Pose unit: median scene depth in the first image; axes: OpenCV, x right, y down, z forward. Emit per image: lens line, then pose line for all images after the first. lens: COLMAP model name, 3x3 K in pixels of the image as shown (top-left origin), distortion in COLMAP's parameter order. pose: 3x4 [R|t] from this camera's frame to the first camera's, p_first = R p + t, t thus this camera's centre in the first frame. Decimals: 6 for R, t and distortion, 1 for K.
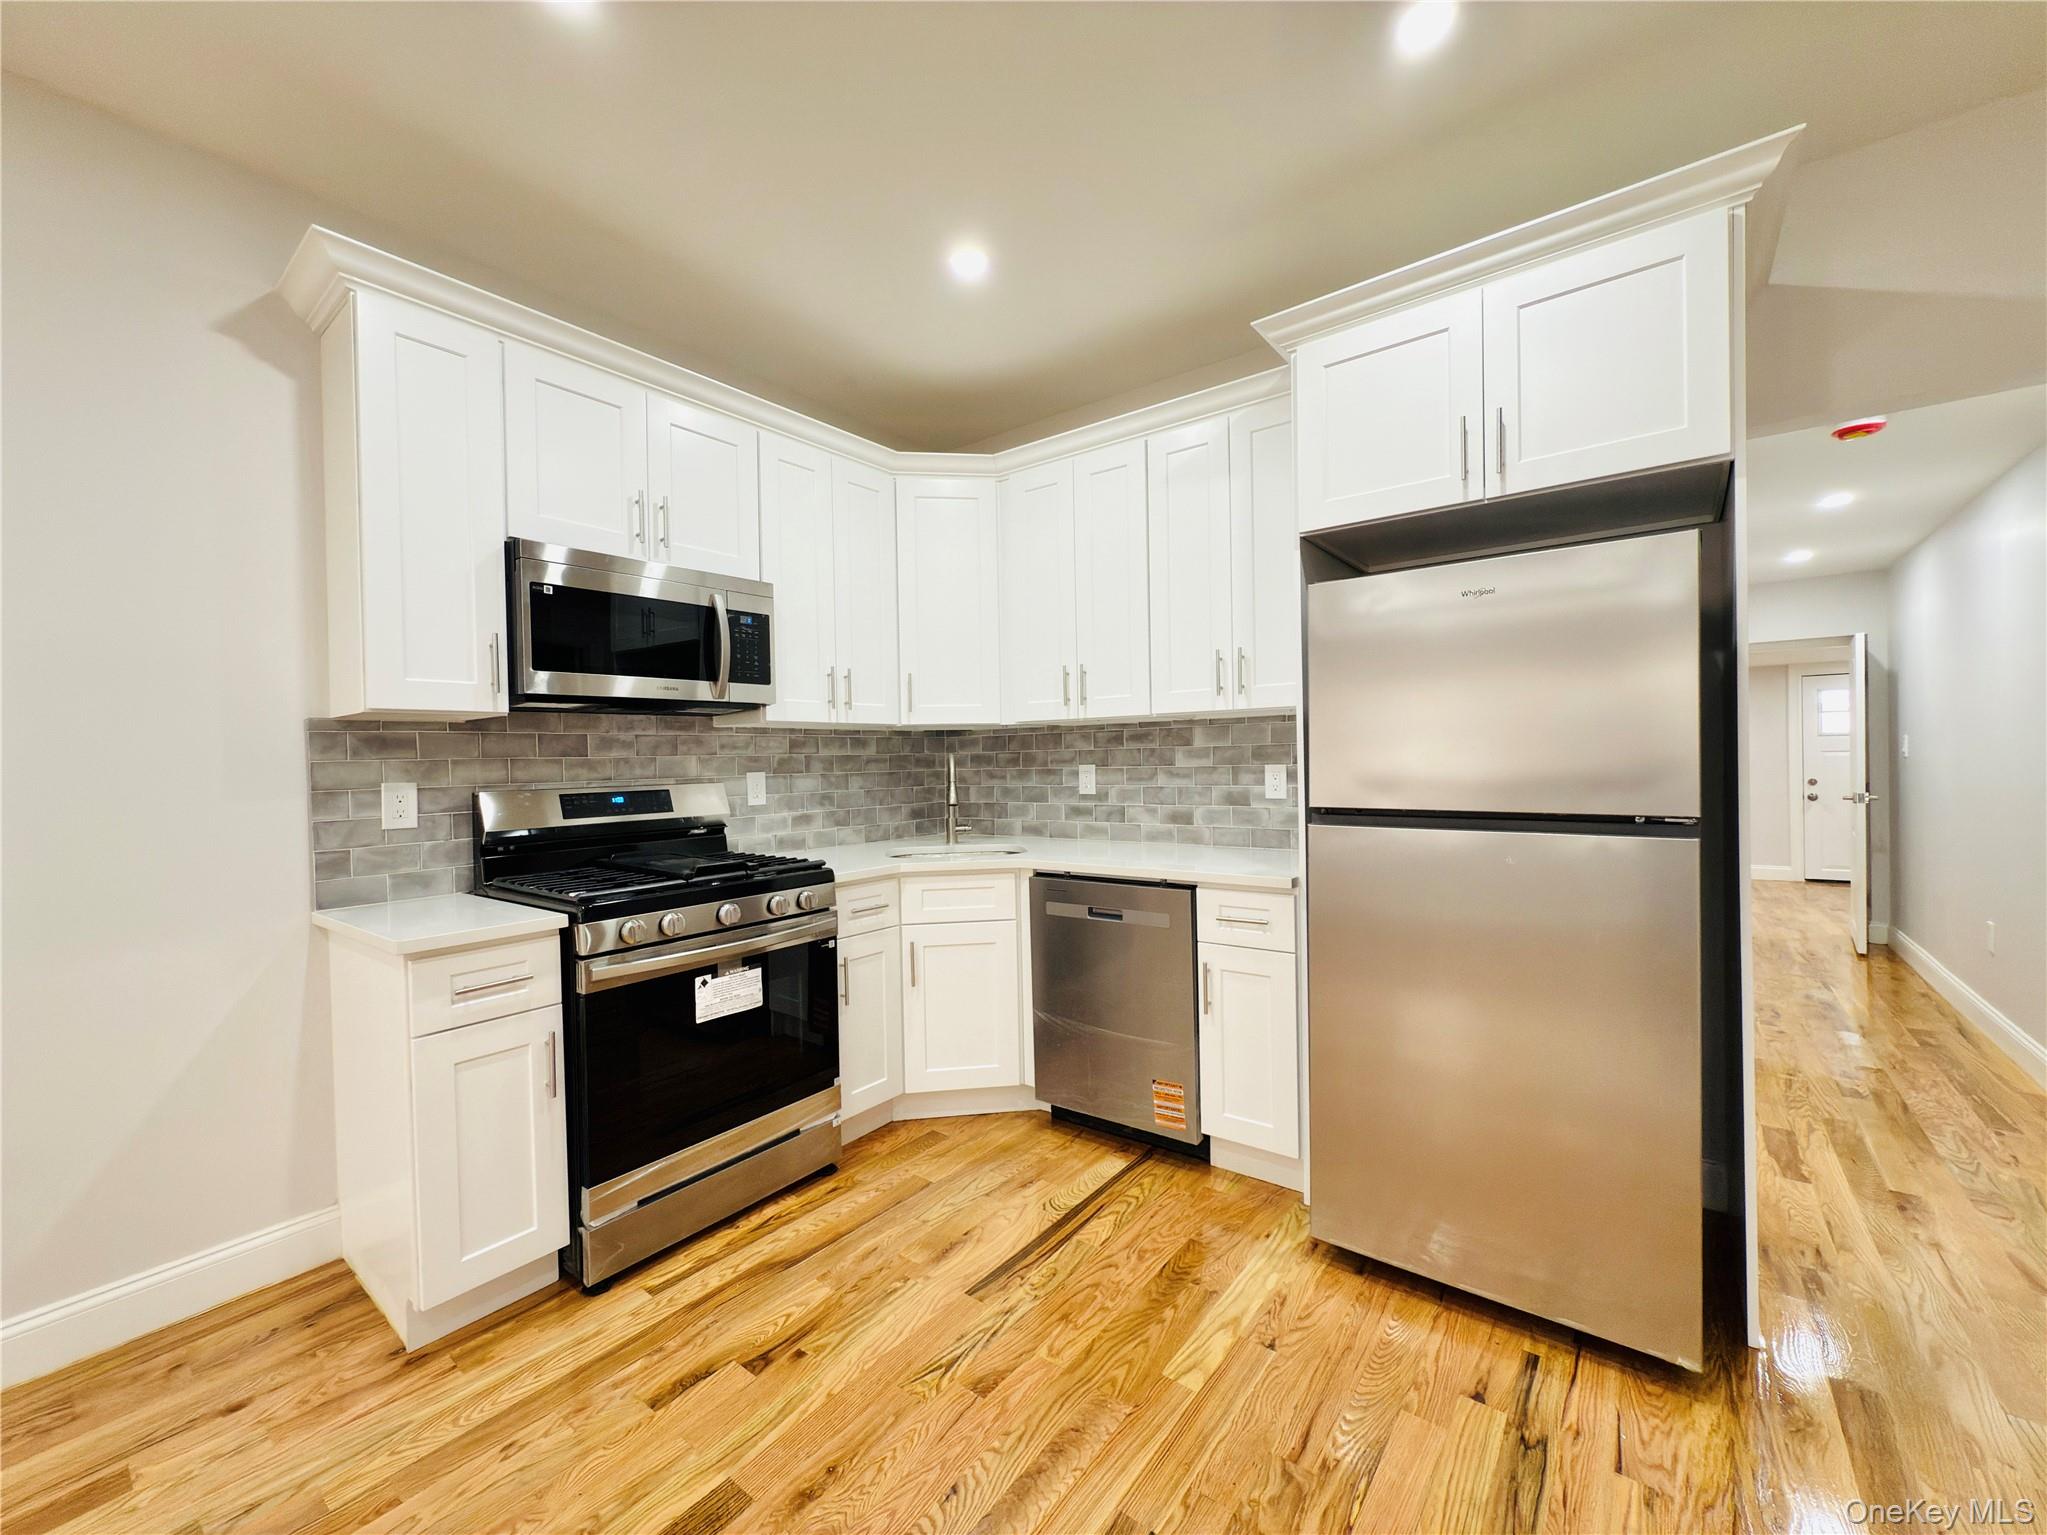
lens RADIAL K [[825.2, 0, 1021.9], [0, 825.2, 772.5], [0, 0, 1]] dist [-0.000311, 0.000079]
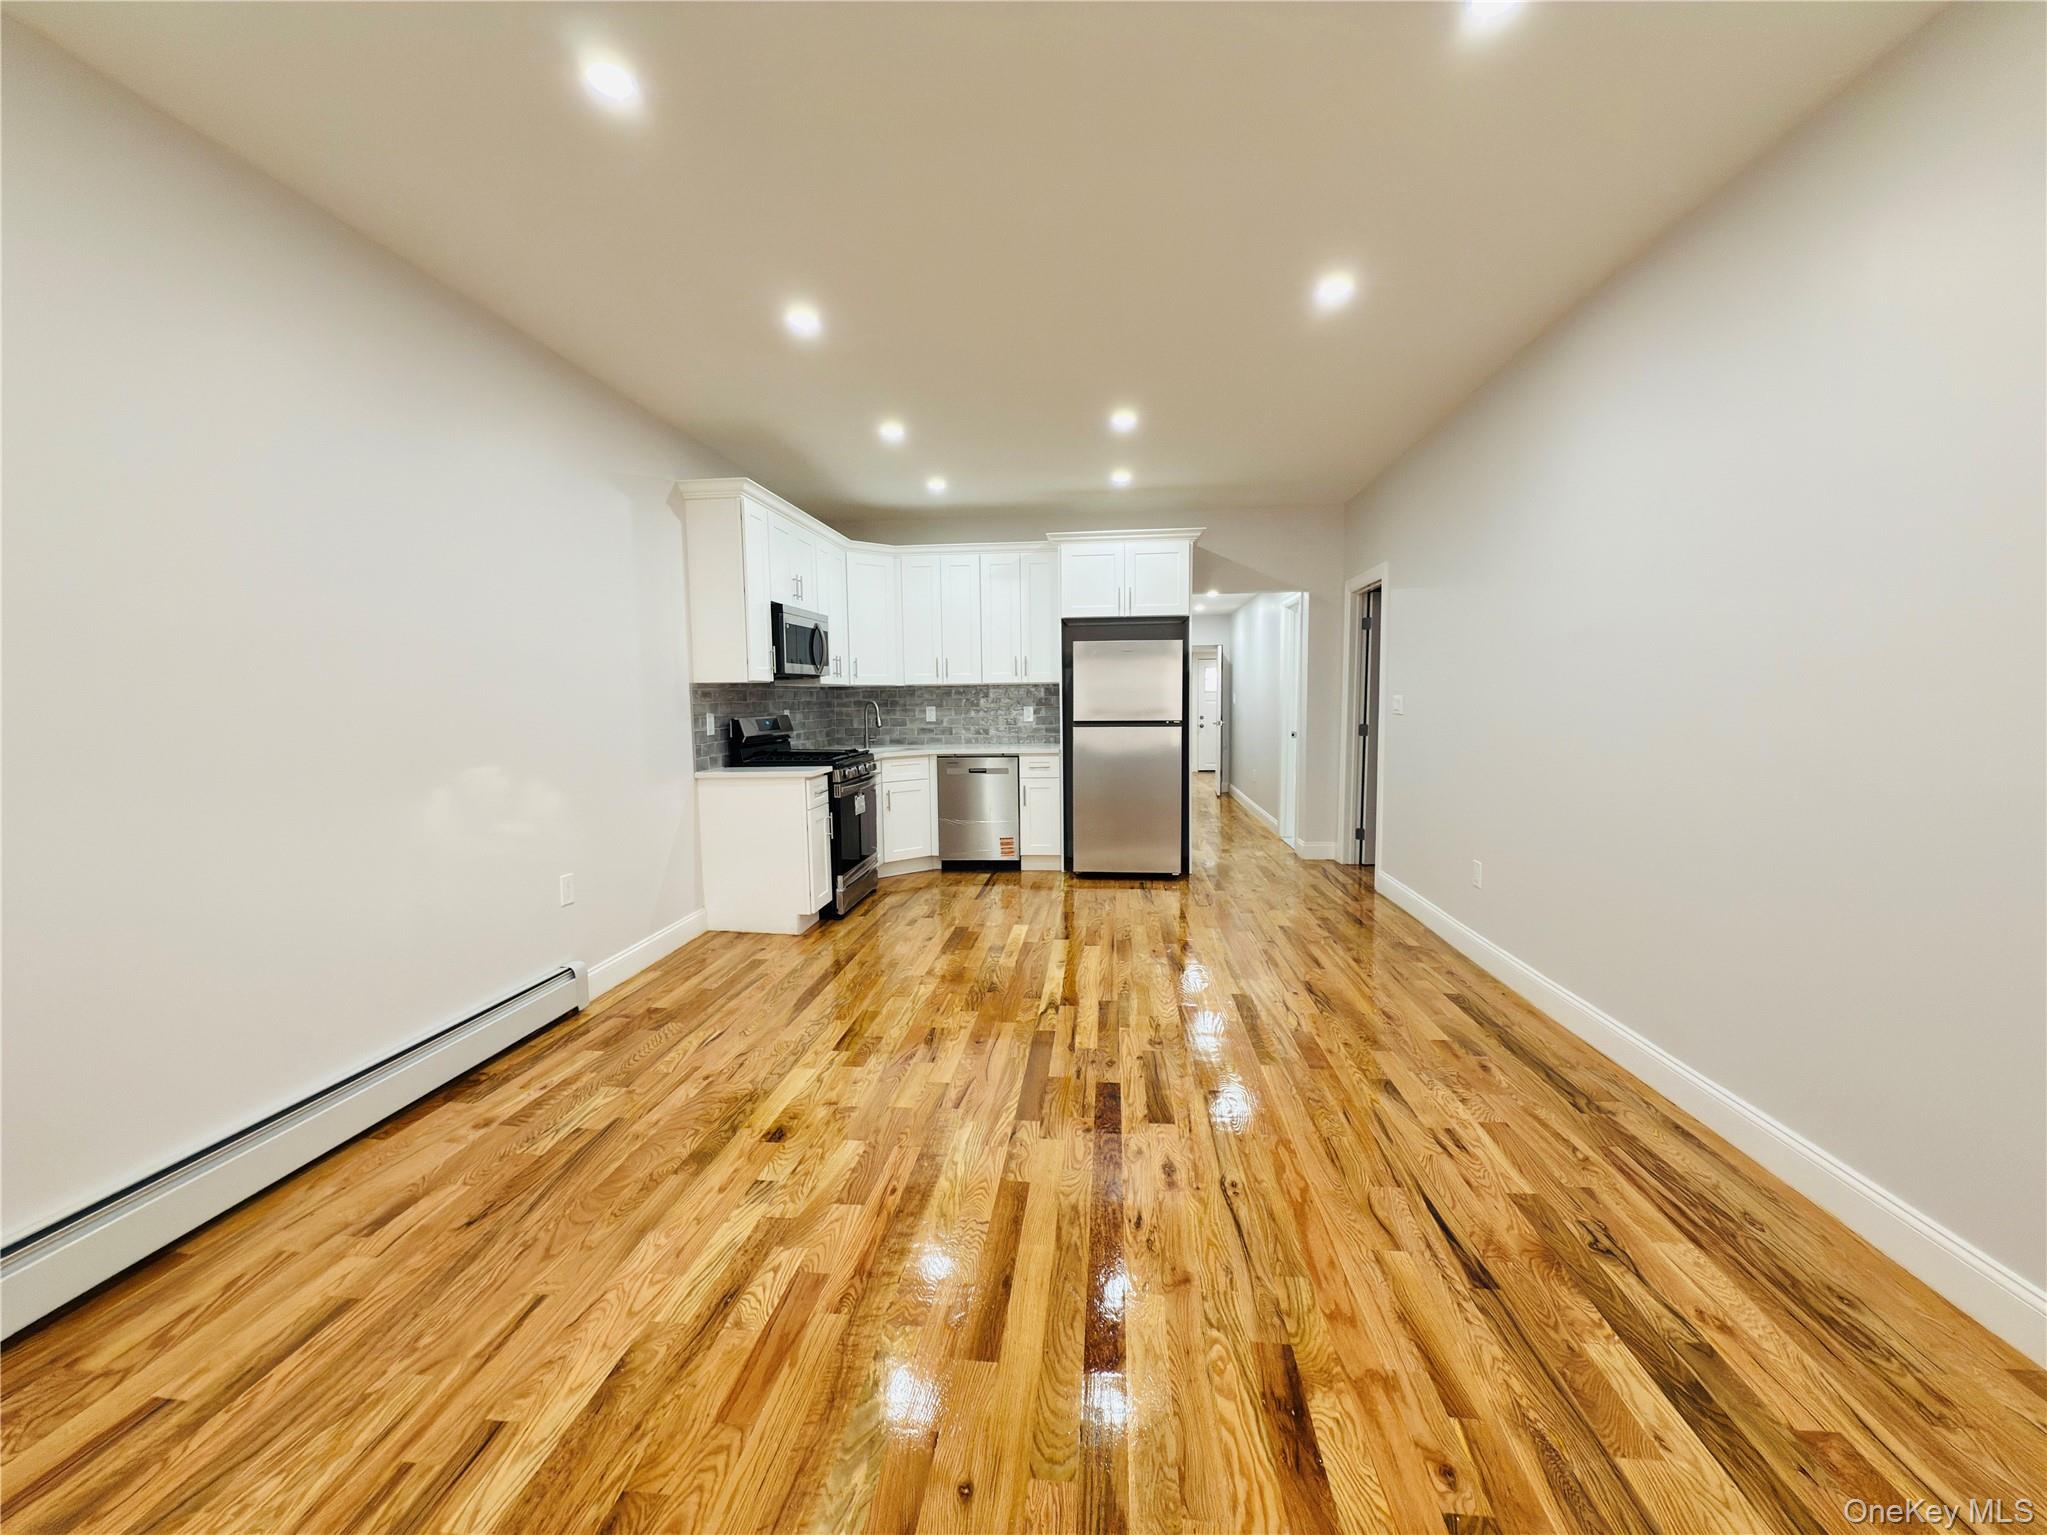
lens RADIAL K [[821.9, 0, 1029.3], [0, 821.9, 768.2], [0, 0, 1]] dist [0.000361, 0.000180]
pose [[0.847161, -0.036888, 0.530054, -0.967859], [0.003486, 0.997951, 0.063880, 0.017044], [-0.531325, -0.052269, 0.845554, -0.992213]]
